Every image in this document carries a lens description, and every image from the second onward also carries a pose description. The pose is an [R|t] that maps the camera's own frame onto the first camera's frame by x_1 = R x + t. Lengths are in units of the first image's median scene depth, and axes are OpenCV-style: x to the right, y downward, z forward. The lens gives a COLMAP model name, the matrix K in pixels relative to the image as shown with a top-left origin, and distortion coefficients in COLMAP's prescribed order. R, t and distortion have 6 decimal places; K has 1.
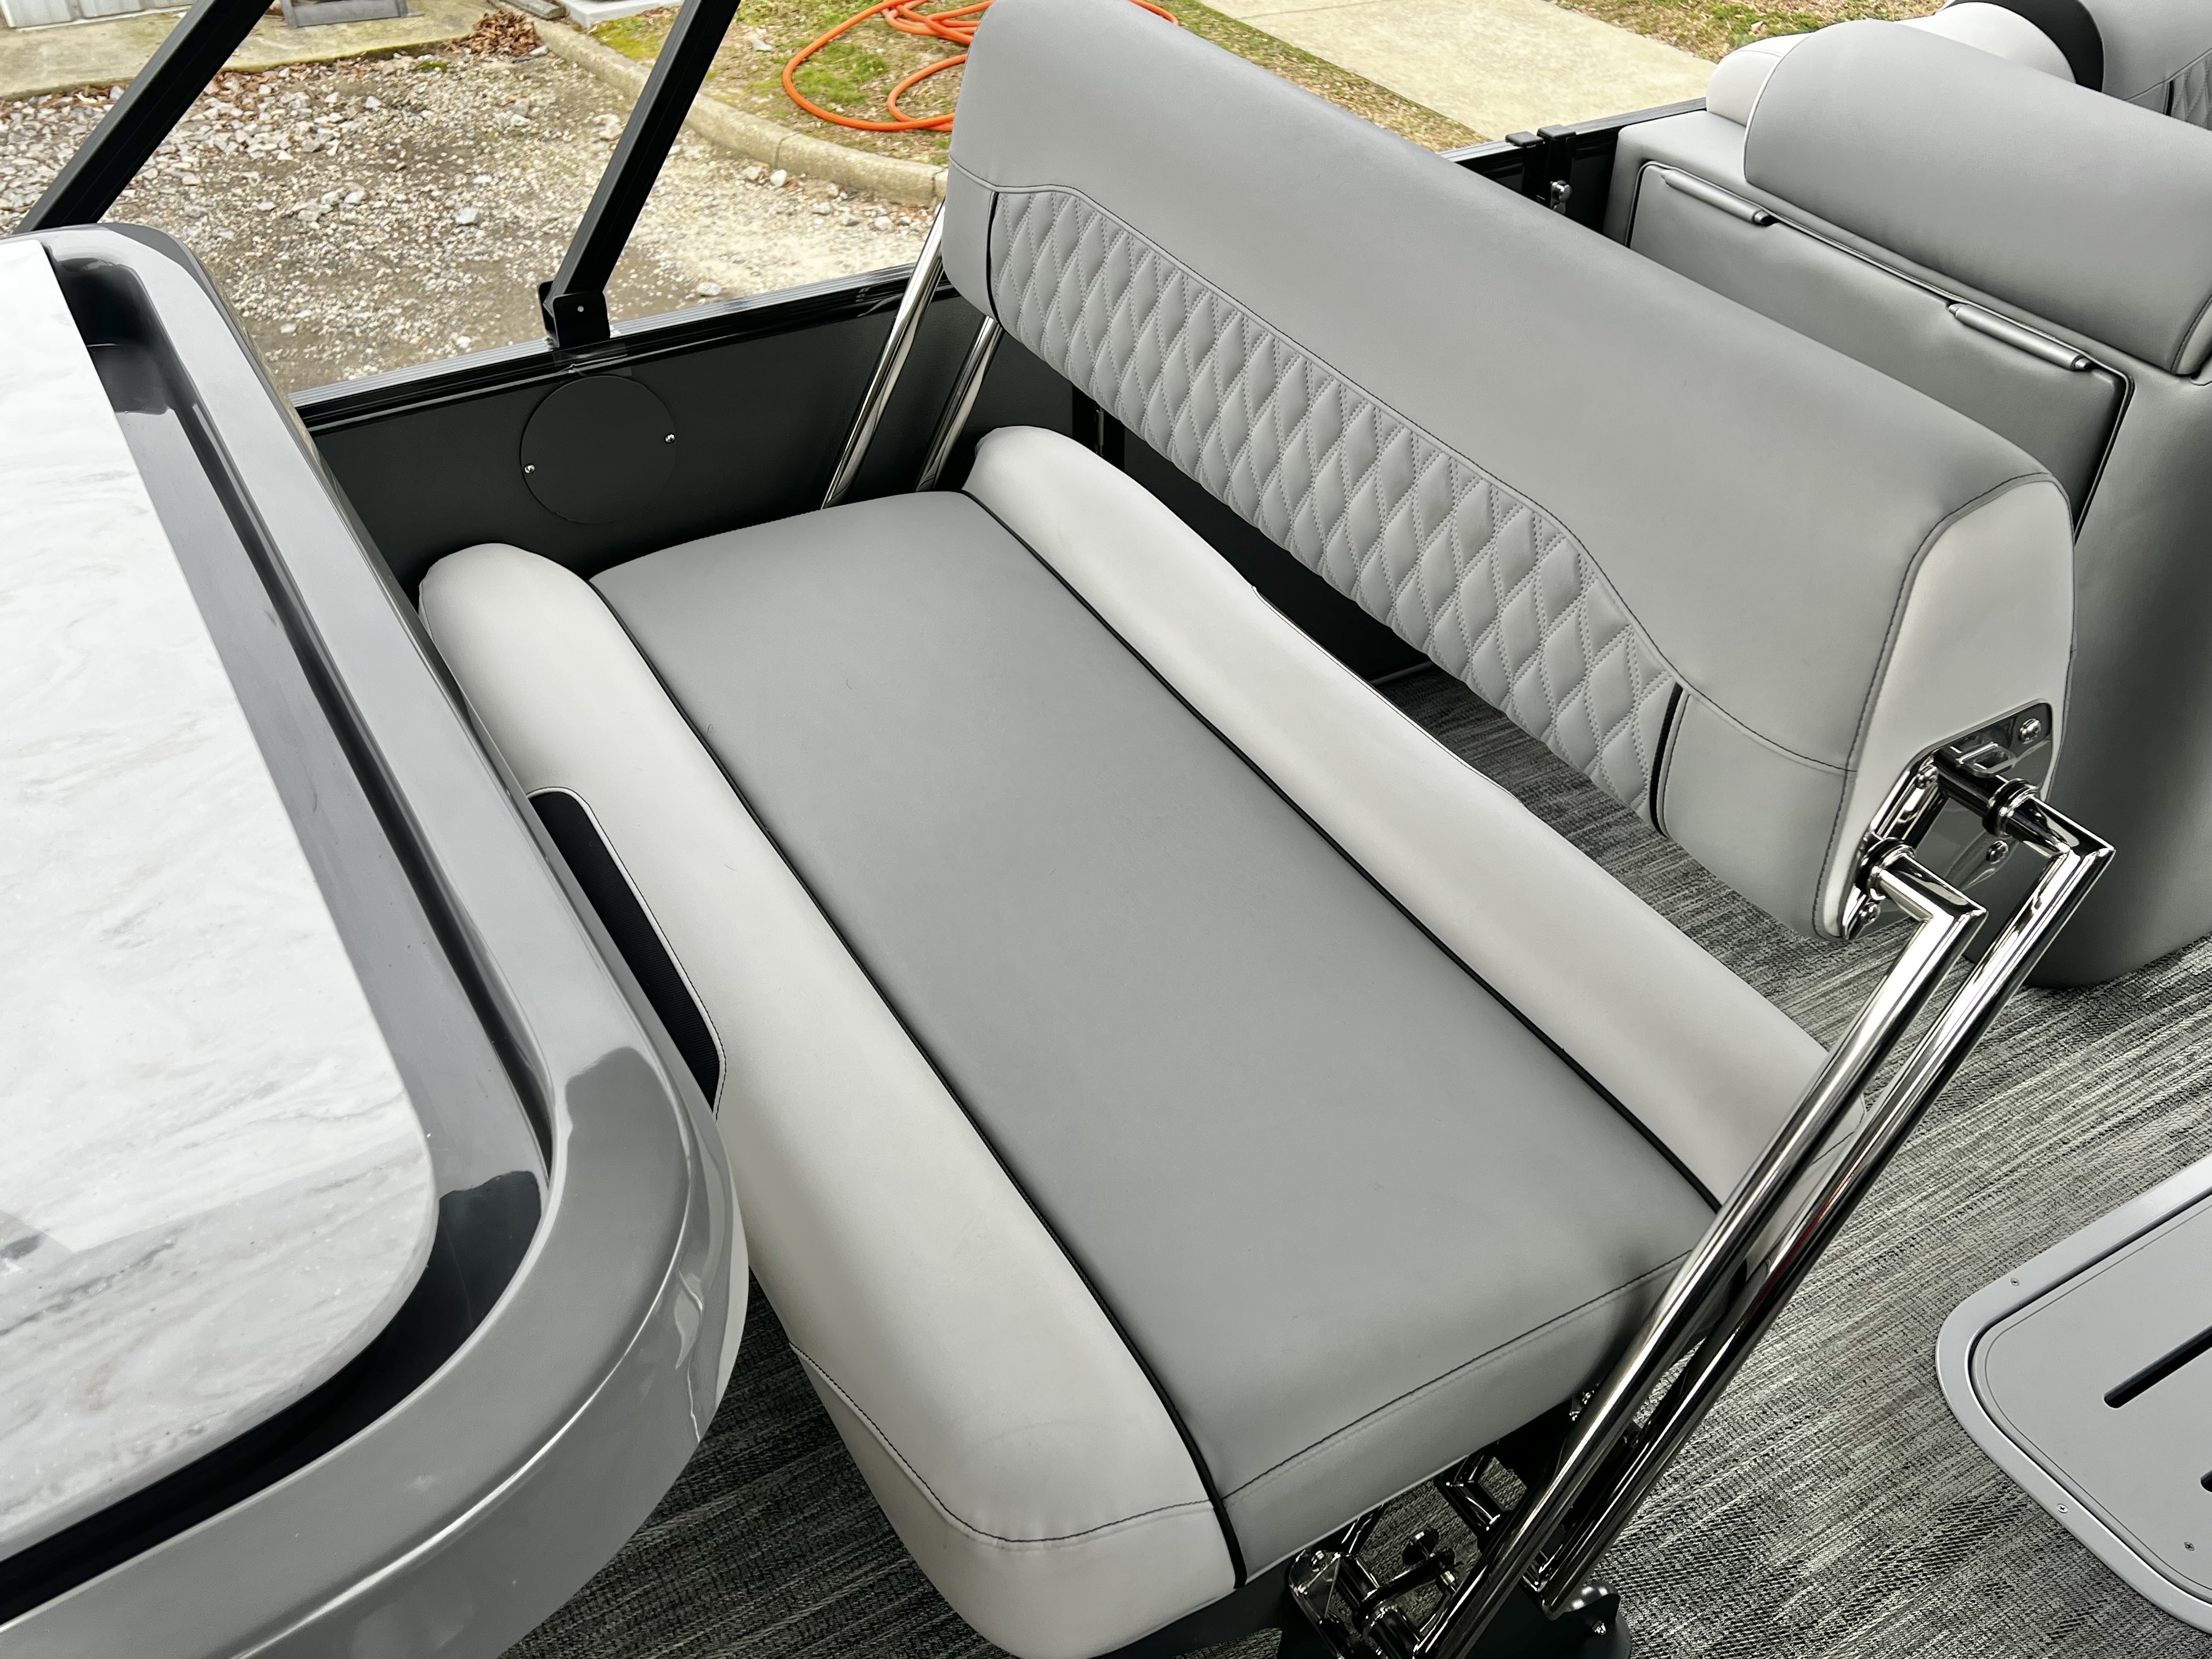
lens RADIAL K [[1960.5, 0, 1134.1], [0, 1960.5, 800.6], [0, 0, 1]] dist [0.048634, -0.036651]
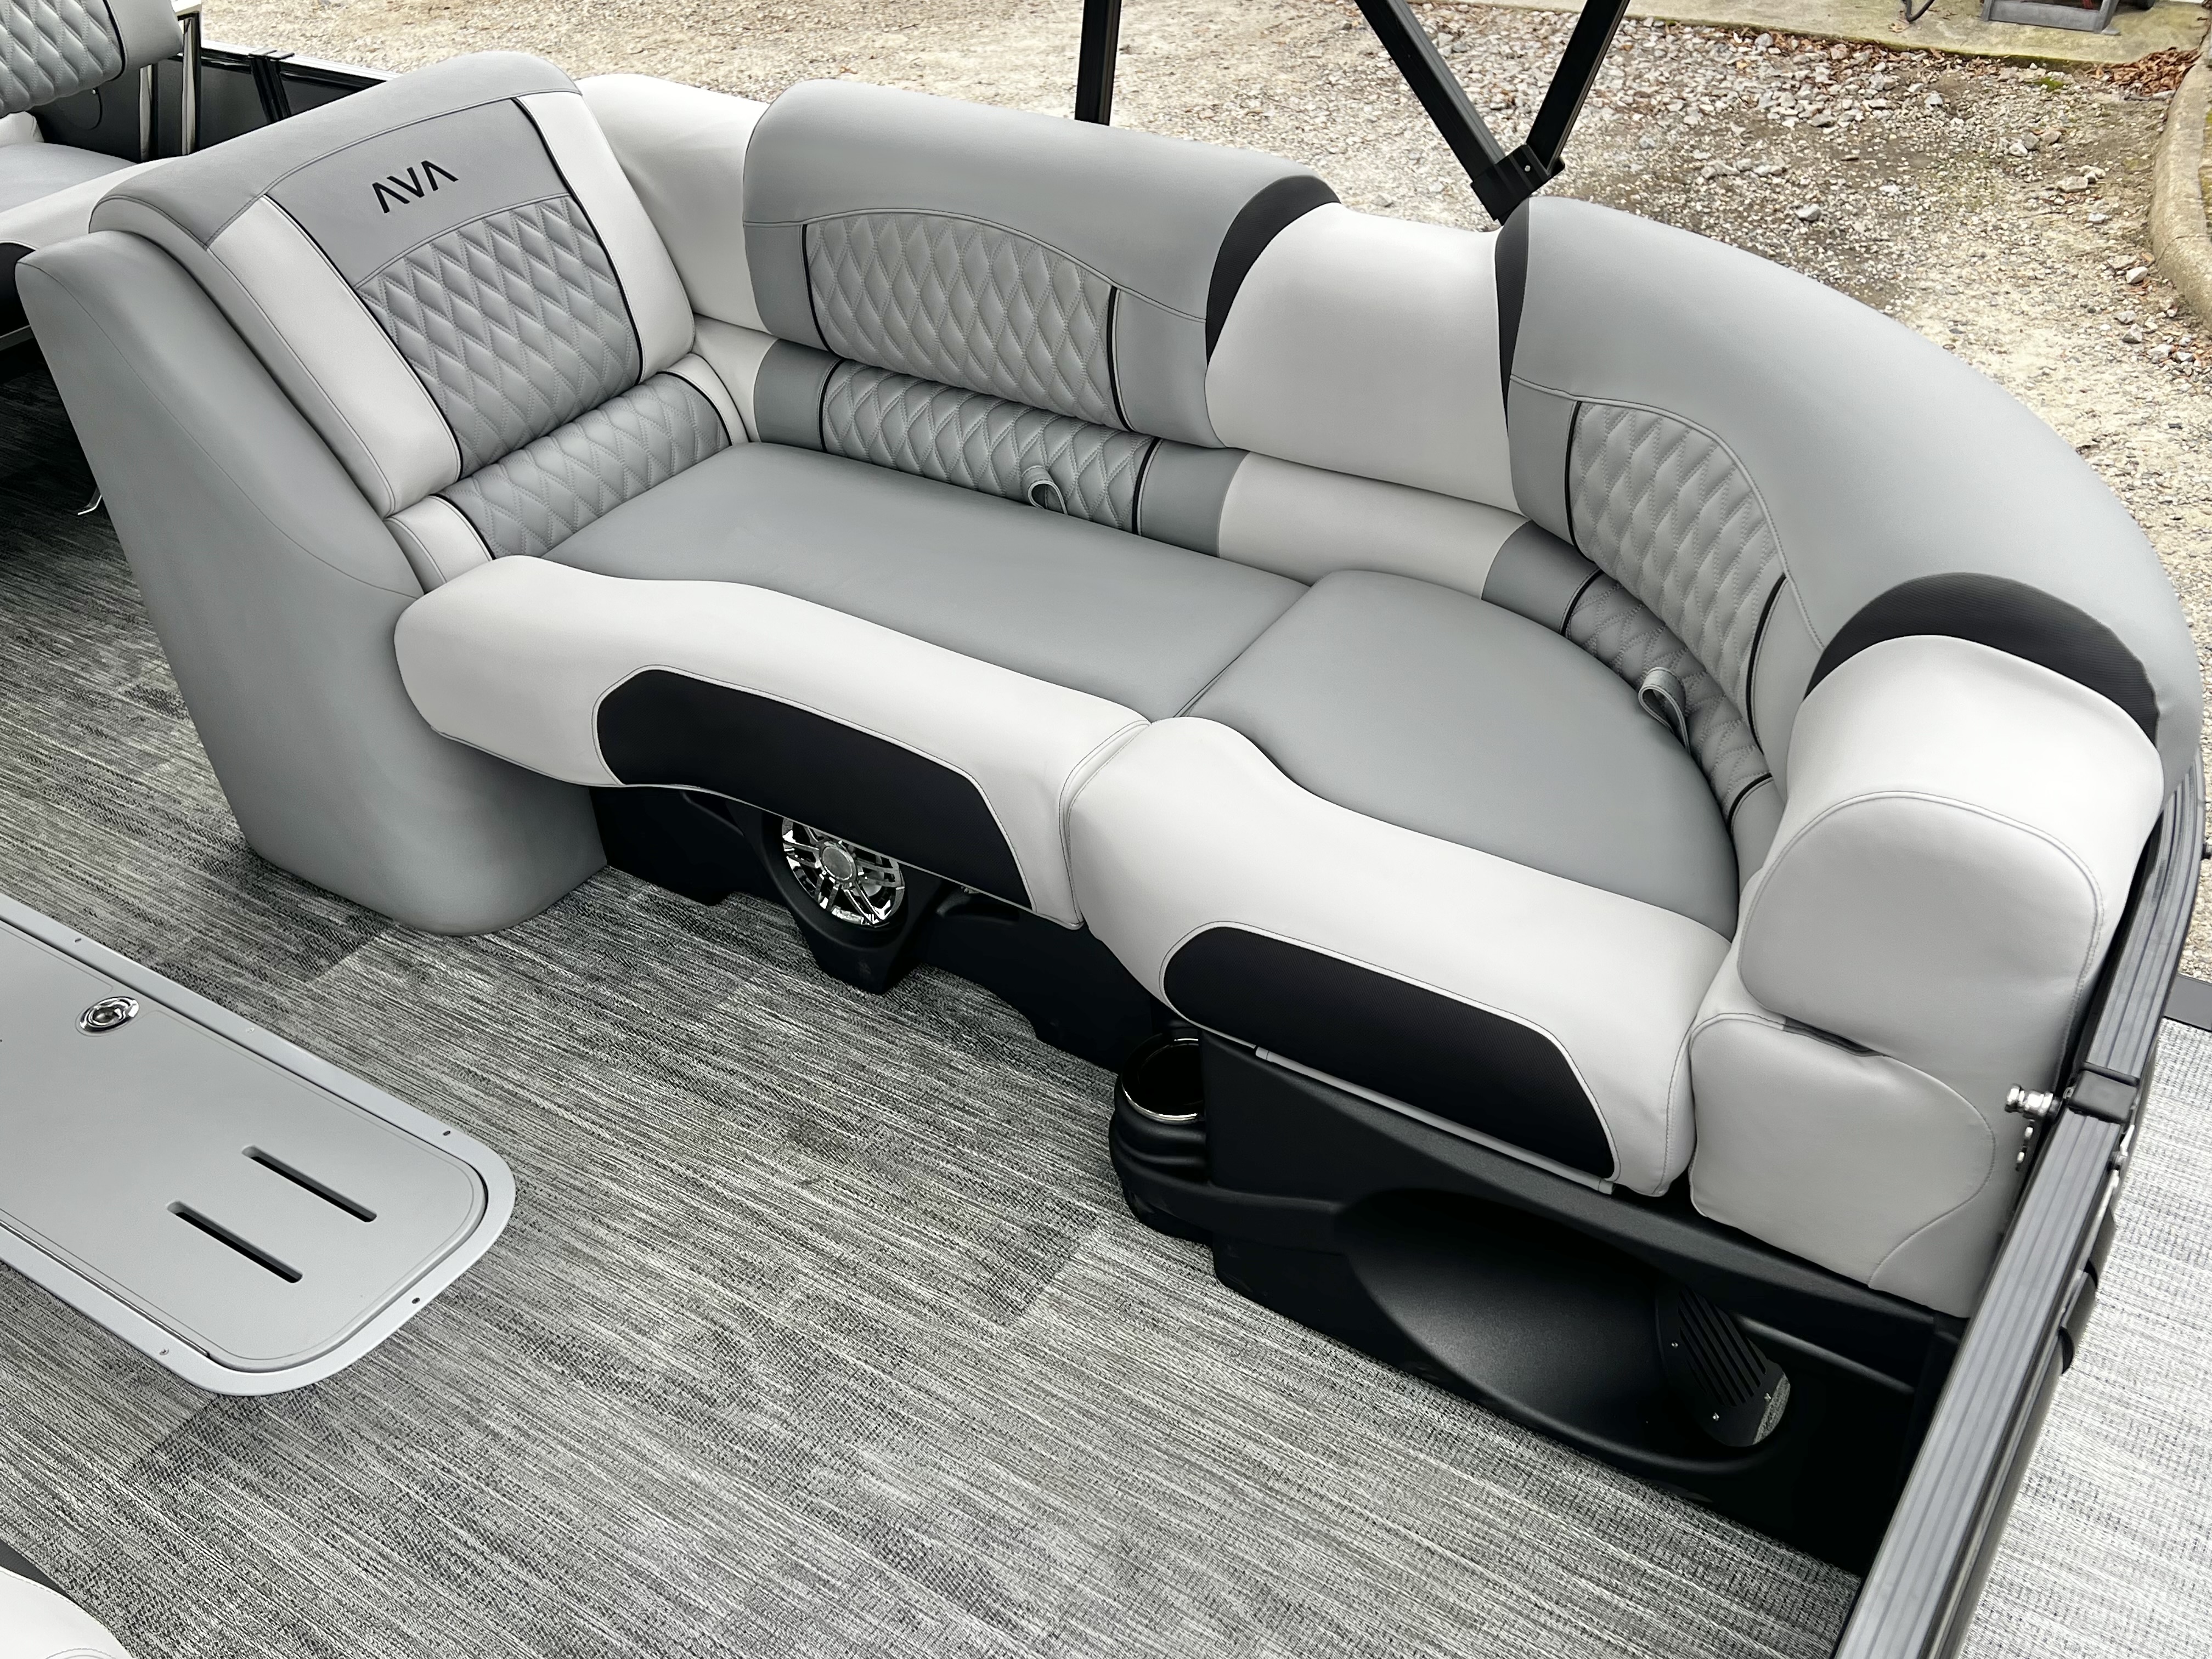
lens RADIAL K [[2068.5, 0, 1106.0], [0, 2068.5, 838.8], [0, 0, 1]] dist [0.024985, 0.000000]
pose [[0.425359, 0.499906, -0.754430, 0.467787], [-0.492271, 0.827299, 0.270640, -0.143517], [0.759433, 0.256265, 0.597988, 0.182384]]
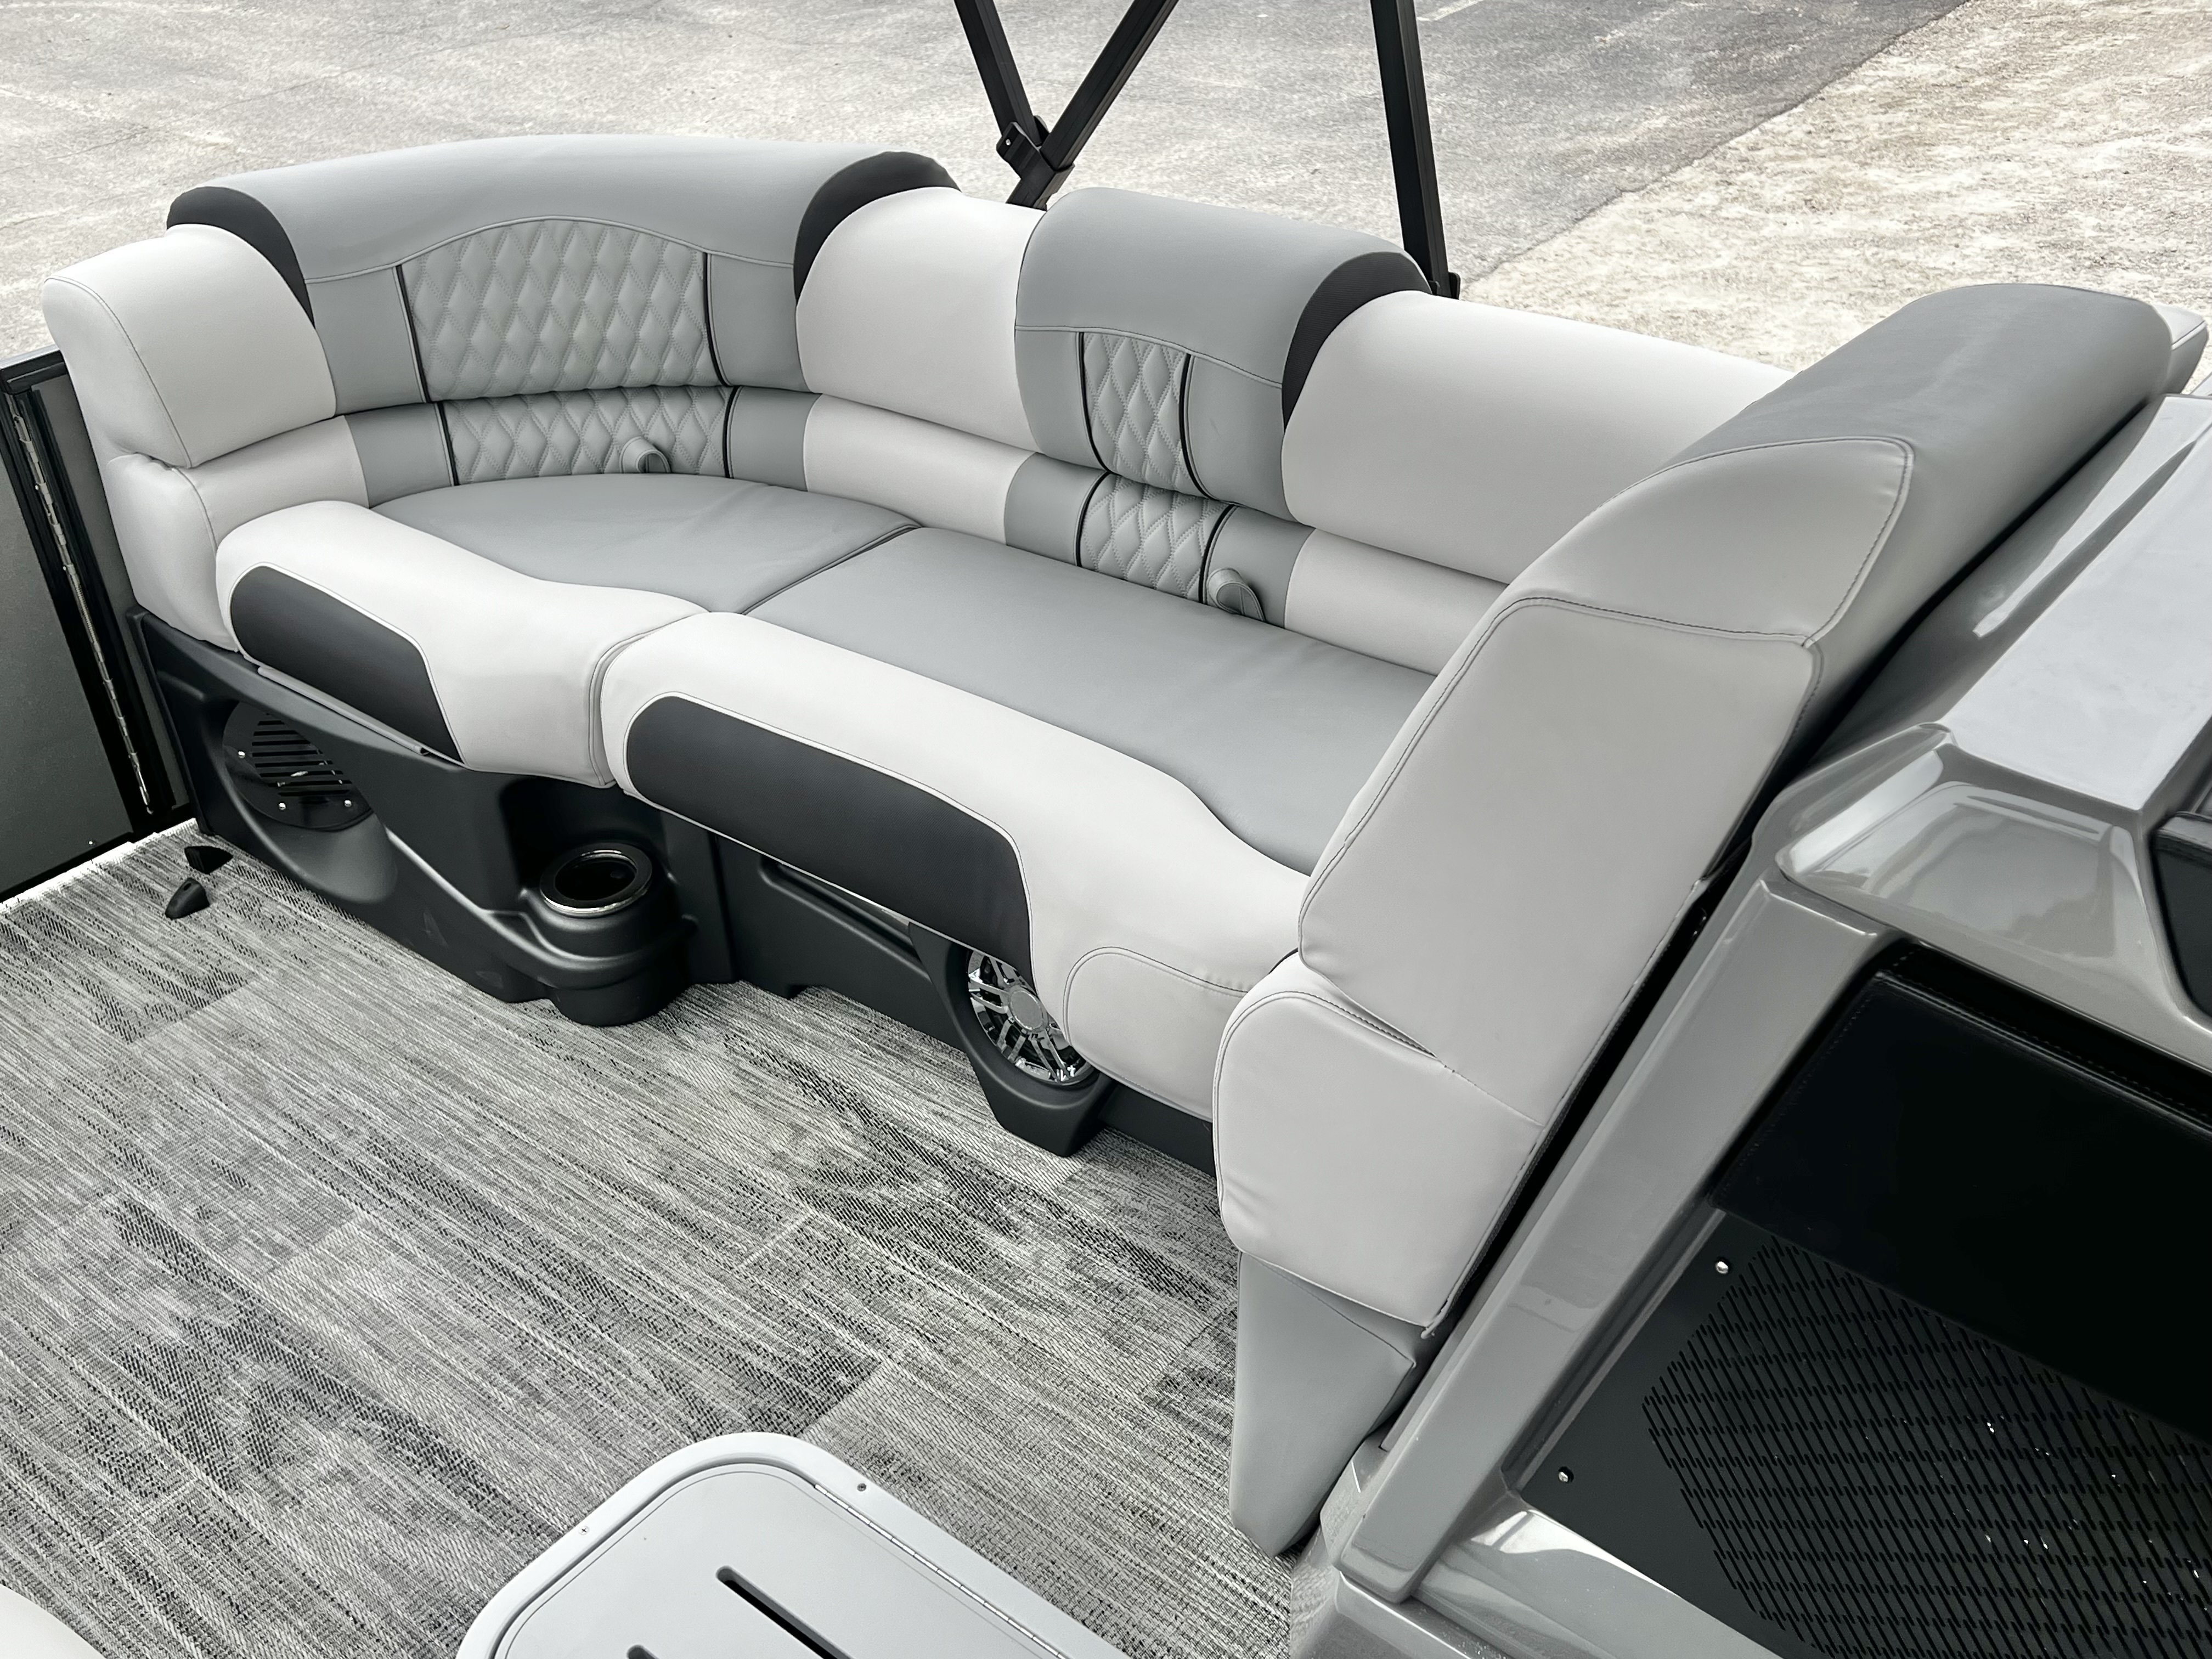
lens RADIAL K [[2140.6, 0, 1119.3], [0, 2140.6, 814.6], [0, 0, 1]] dist [0.021345, 0.000000]
pose [[-0.339705, -0.501769, 0.795505, 0.080733], [0.599043, 0.536626, 0.594289, -0.126021], [-0.725085, 0.678425, 0.118286, 0.165137]]
